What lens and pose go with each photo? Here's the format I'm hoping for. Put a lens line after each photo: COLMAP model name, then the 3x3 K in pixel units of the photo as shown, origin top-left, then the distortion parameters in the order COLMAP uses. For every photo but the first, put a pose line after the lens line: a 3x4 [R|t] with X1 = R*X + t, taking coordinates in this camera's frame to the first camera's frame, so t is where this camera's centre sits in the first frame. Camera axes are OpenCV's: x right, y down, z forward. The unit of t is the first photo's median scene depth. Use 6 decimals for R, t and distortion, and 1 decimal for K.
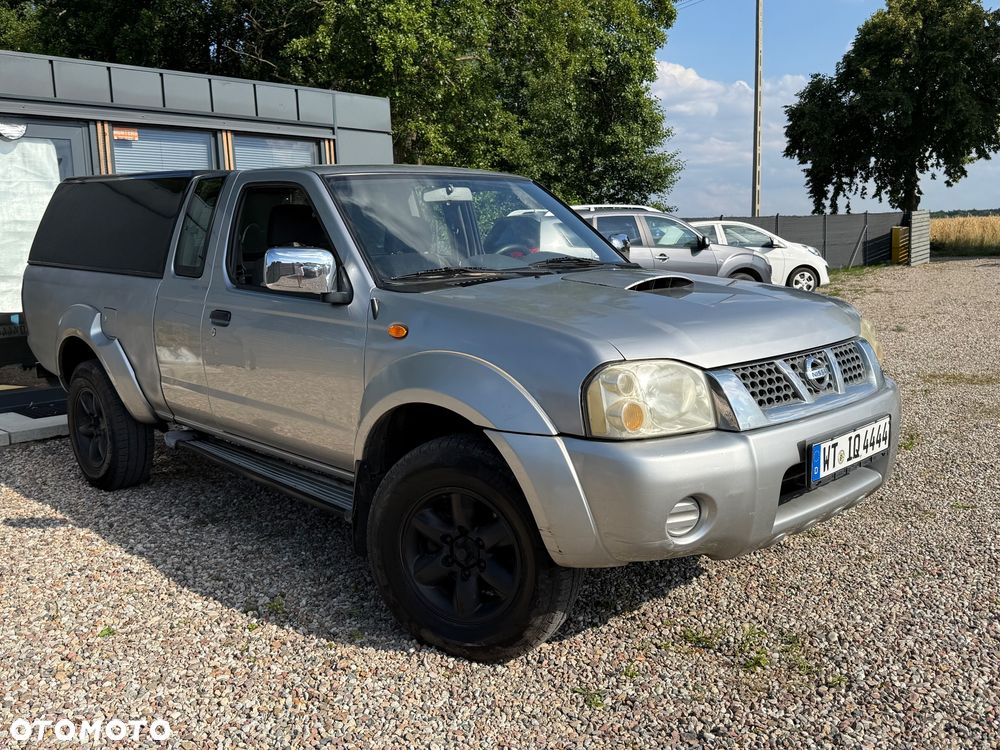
lens RADIAL K [[928.2, 0, 492.4], [0, 928.2, 374.7], [0, 0, 1]] dist [0.016135, 0.000000]
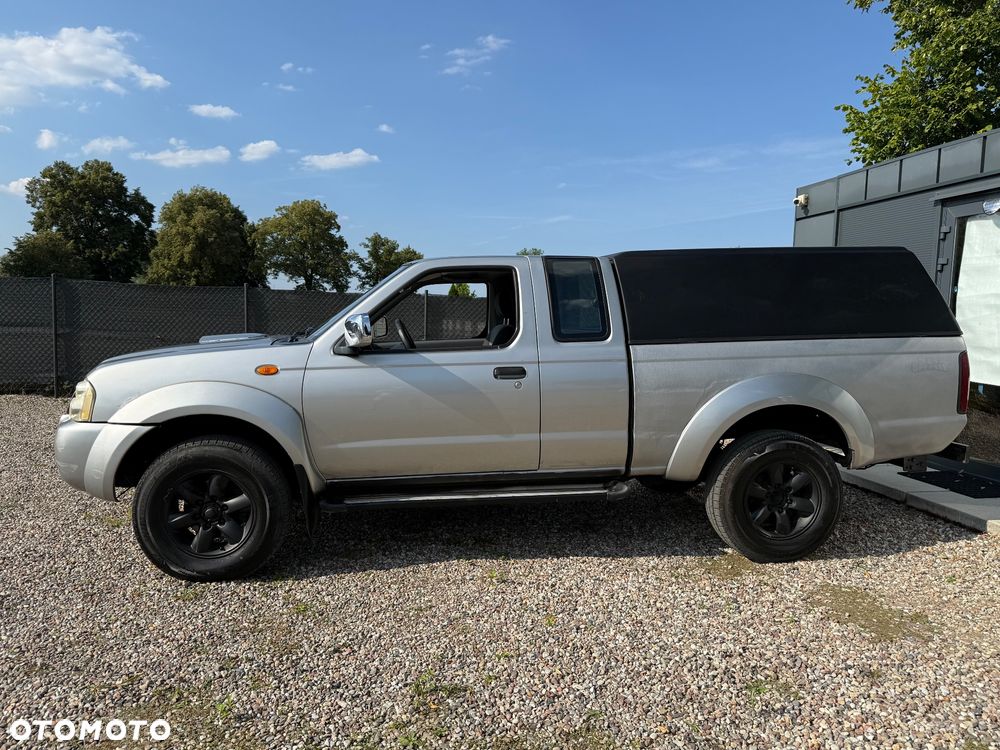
lens RADIAL K [[722.9, 0, 499.1], [0, 722.9, 377.9], [0, 0, 1]] dist [0.002409, -0.006796]
pose [[-0.593143, 0.084954, -0.800602, 0.423895], [-0.113541, 0.975652, 0.187649, -0.156112], [0.797051, 0.202204, -0.569055, 0.996302]]
